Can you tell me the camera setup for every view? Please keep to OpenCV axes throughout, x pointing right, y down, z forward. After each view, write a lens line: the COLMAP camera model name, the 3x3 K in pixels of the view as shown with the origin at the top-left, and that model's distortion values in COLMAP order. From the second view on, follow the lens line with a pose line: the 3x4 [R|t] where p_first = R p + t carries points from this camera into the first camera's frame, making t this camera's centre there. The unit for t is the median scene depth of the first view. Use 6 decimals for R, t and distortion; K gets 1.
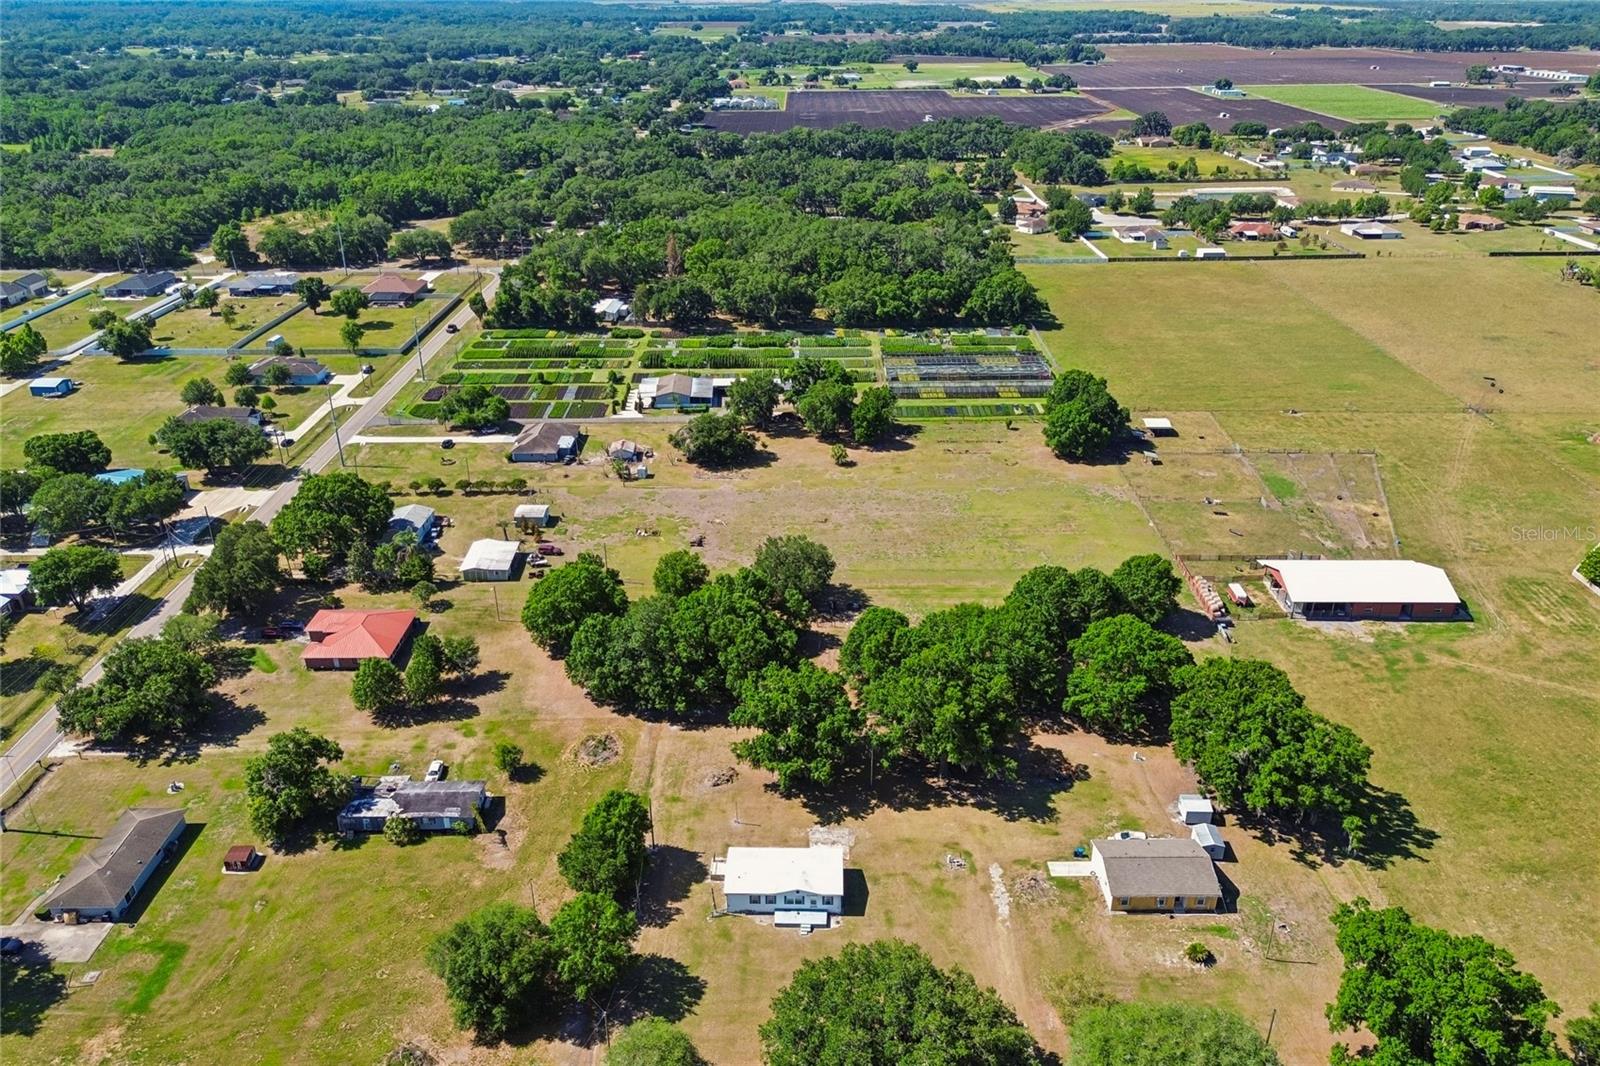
lens RADIAL K [[1137.0, 0, 800.0], [0, 1137.0, 533.0], [0, 0, 1]] dist [0.075405, -0.081840]
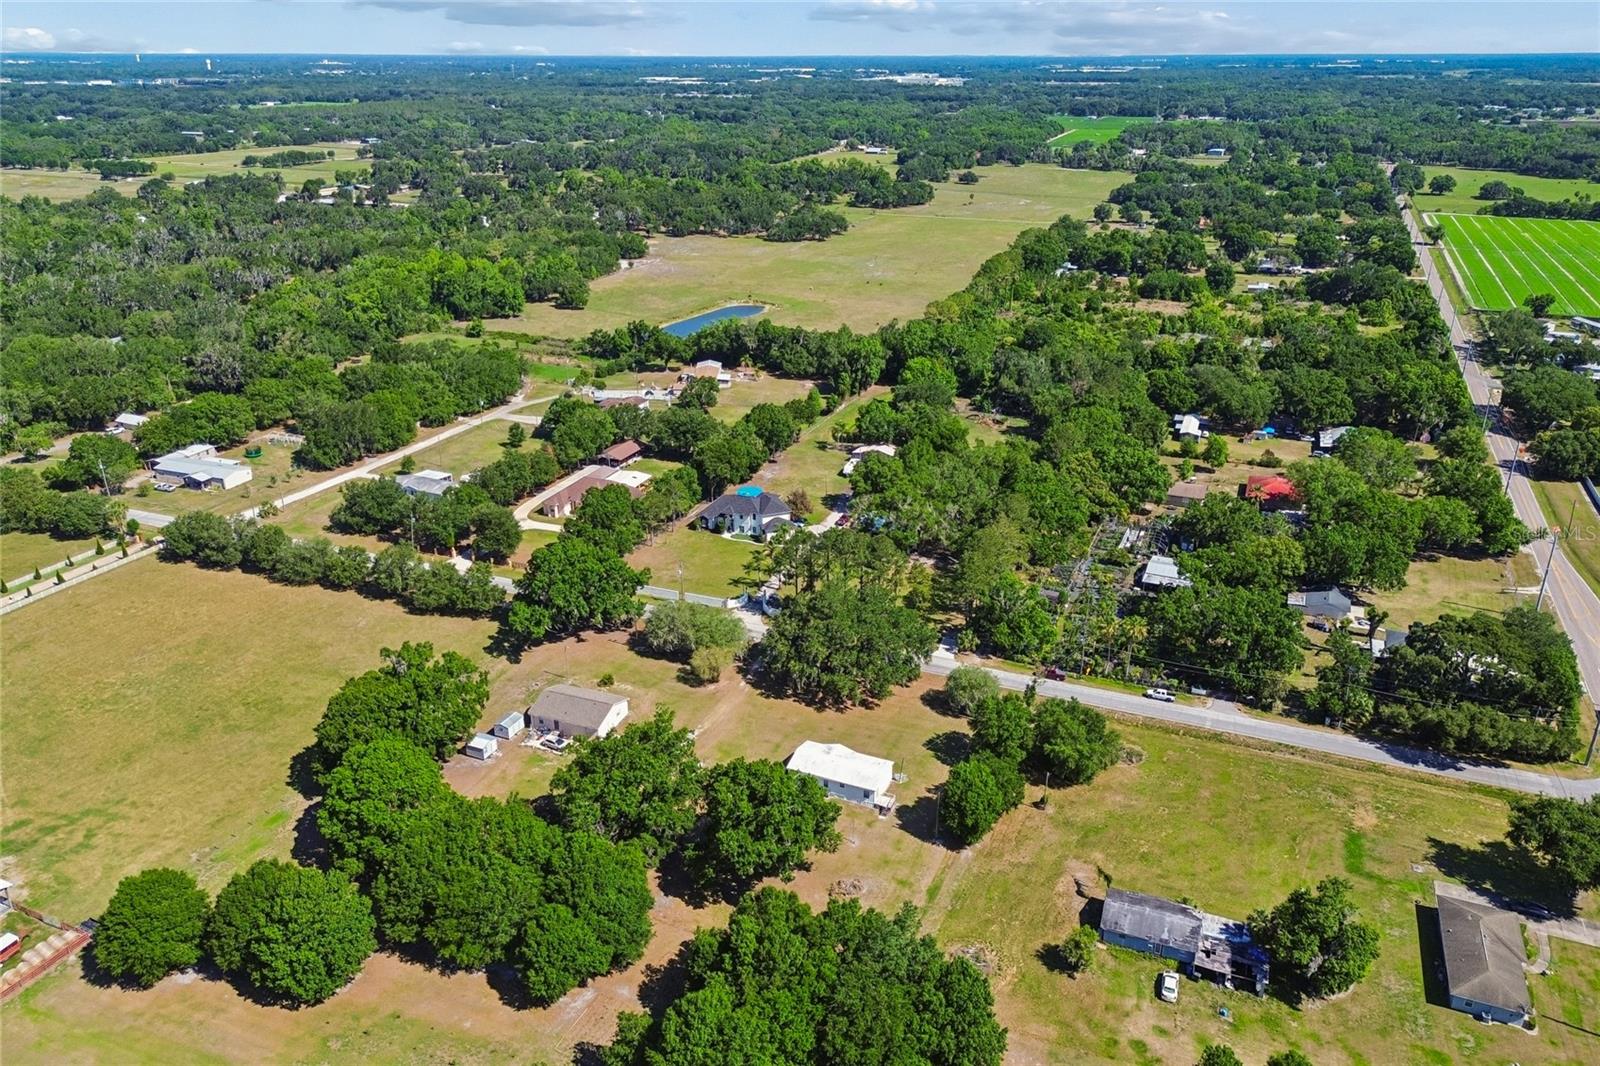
lens RADIAL K [[1137.0, 0, 800.0], [0, 1137.0, 533.0], [0, 0, 1]] dist [0.075405, -0.081840]
pose [[-0.924554, -0.147419, 0.351378, -0.307146], [0.166670, 0.672793, 0.720812, -0.638548], [-0.342666, 0.724994, -0.597464, 1.314689]]
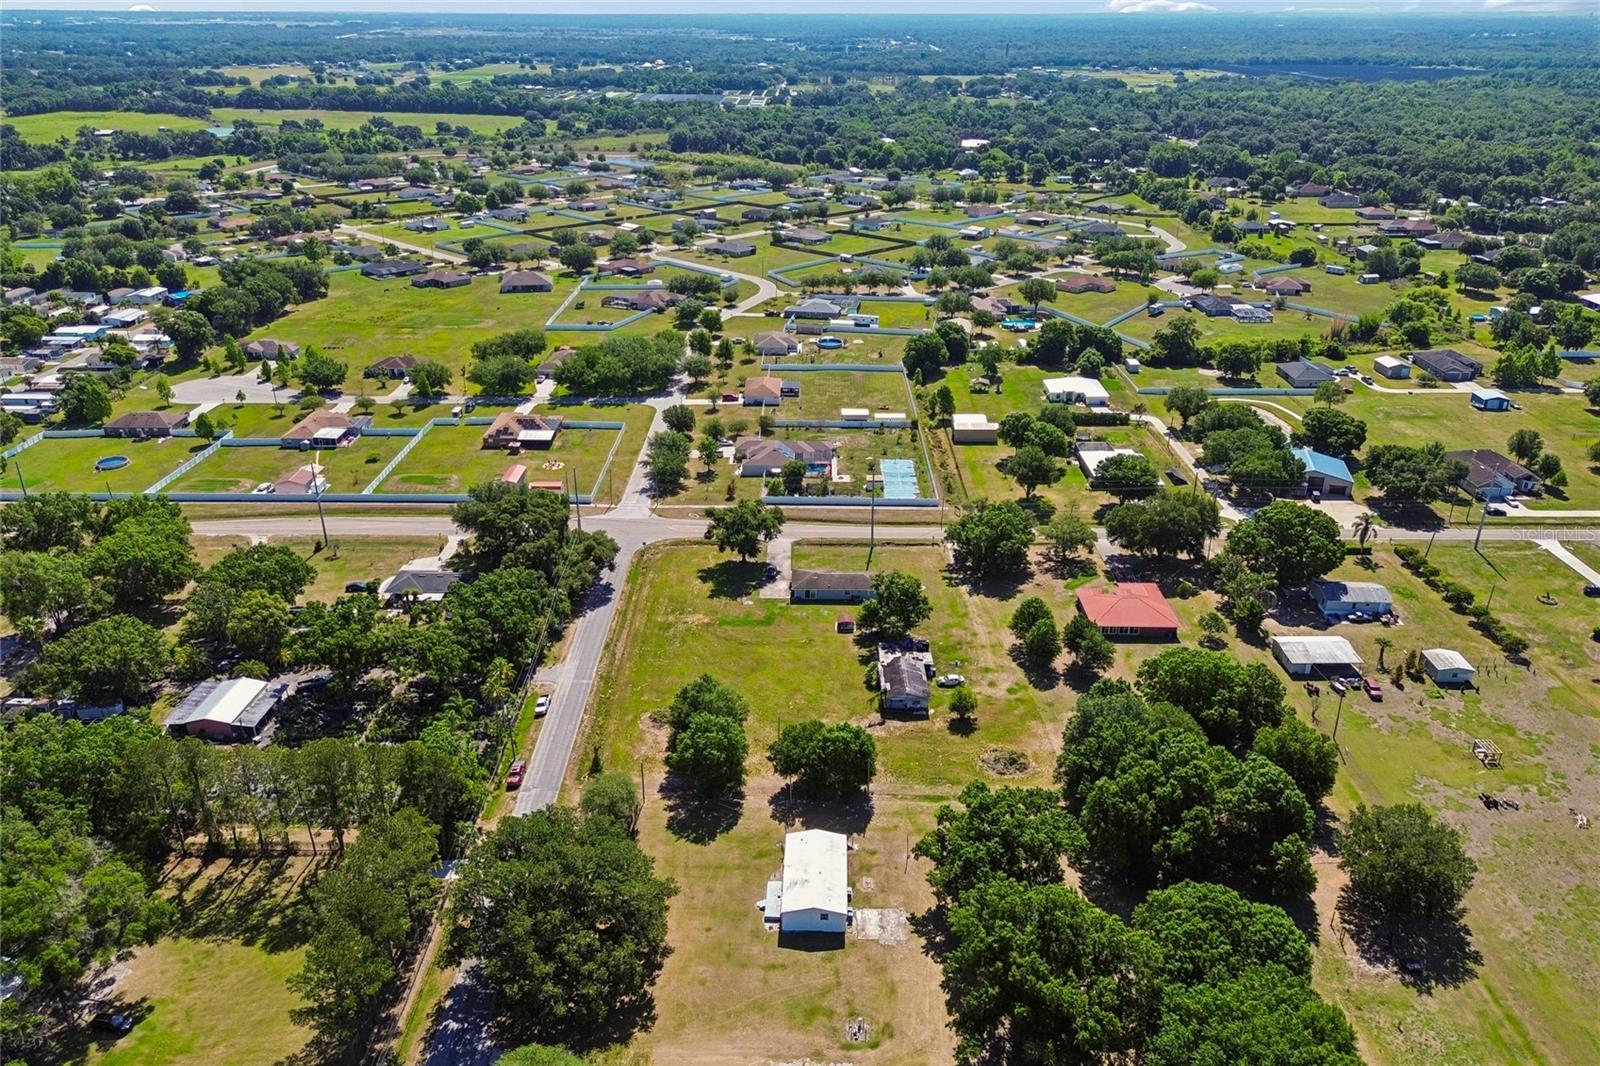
lens RADIAL K [[1137.0, 0, 800.0], [0, 1137.0, 533.0], [0, 0, 1]] dist [0.075405, -0.081840]
pose [[-0.014710, 0.415975, -0.909257, 0.679301], [-0.433346, 0.816864, 0.380717, -0.290559], [0.901108, 0.399623, 0.168245, 0.576258]]
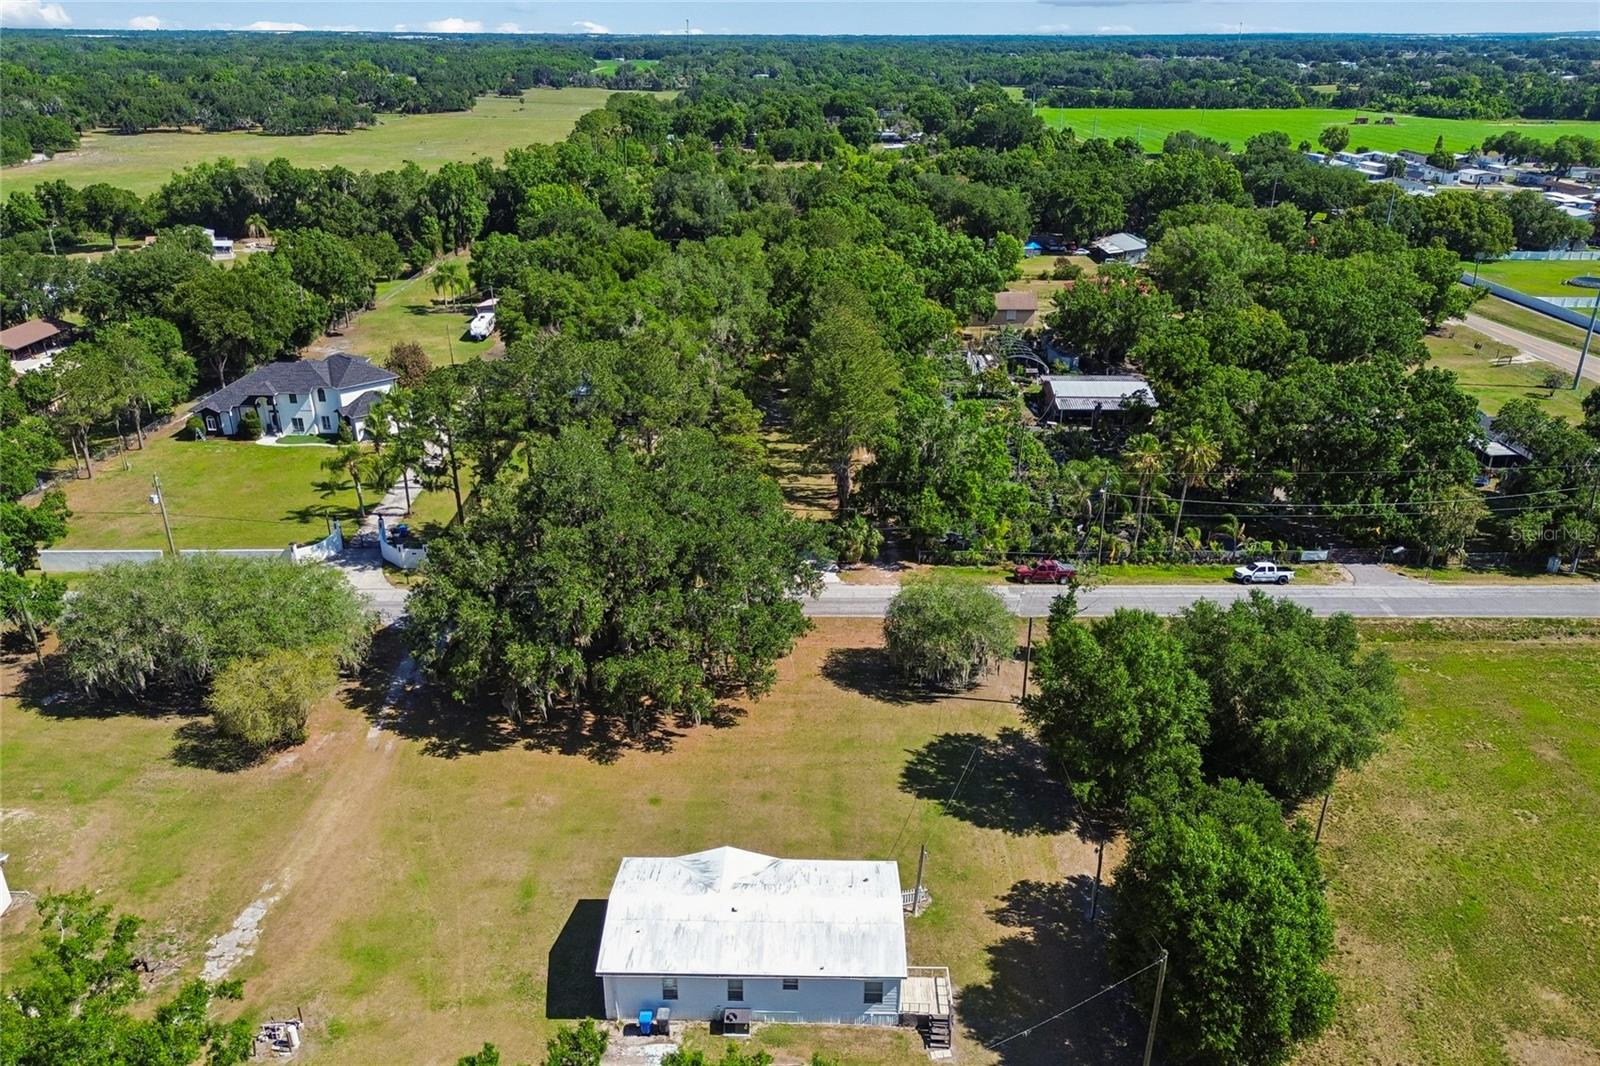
lens RADIAL K [[1137.0, 0, 800.0], [0, 1137.0, 533.0], [0, 0, 1]] dist [0.075405, -0.081840]
pose [[-0.999981, 0.000343, -0.006082, -0.022503], [-0.004395, 0.650733, 0.759294, -0.081536], [0.004218, 0.759307, -0.650719, 0.974791]]
